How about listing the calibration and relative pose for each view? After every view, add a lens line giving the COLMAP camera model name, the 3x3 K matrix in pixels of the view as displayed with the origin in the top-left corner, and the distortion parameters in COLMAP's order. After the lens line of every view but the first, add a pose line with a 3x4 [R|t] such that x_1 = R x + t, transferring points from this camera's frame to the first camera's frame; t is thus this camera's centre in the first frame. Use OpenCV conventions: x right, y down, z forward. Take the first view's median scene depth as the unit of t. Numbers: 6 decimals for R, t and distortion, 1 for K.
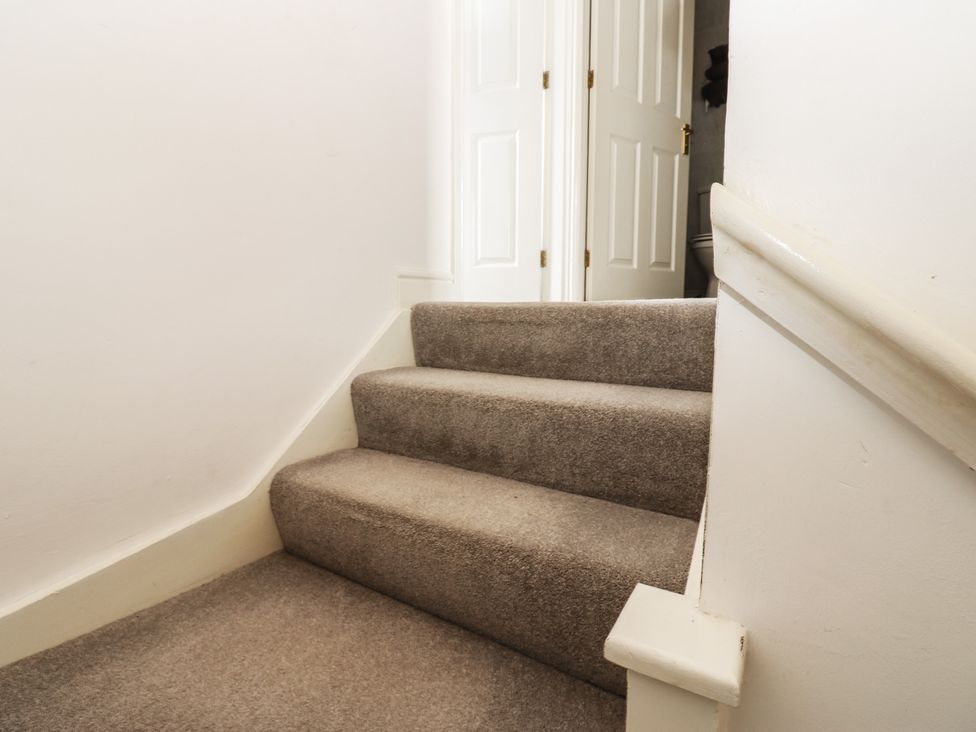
lens RADIAL K [[515.3, 0, 491.9], [0, 515.3, 349.7], [0, 0, 1]] dist [-0.009016, -0.002032]
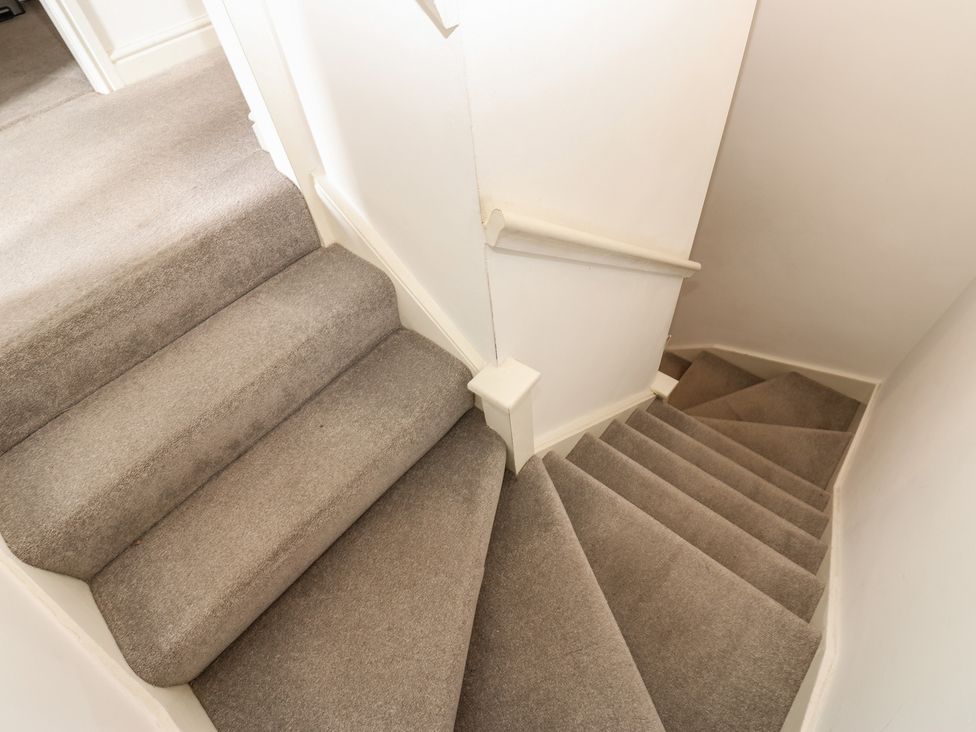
lens RADIAL K [[515.3, 0, 491.9], [0, 515.3, 349.7], [0, 0, 1]] dist [-0.009016, -0.002032]
pose [[0.130202, -0.762667, 0.633551, -0.435784], [0.159921, 0.646778, 0.745724, -0.553871], [-0.978505, 0.004224, 0.206178, 0.277583]]
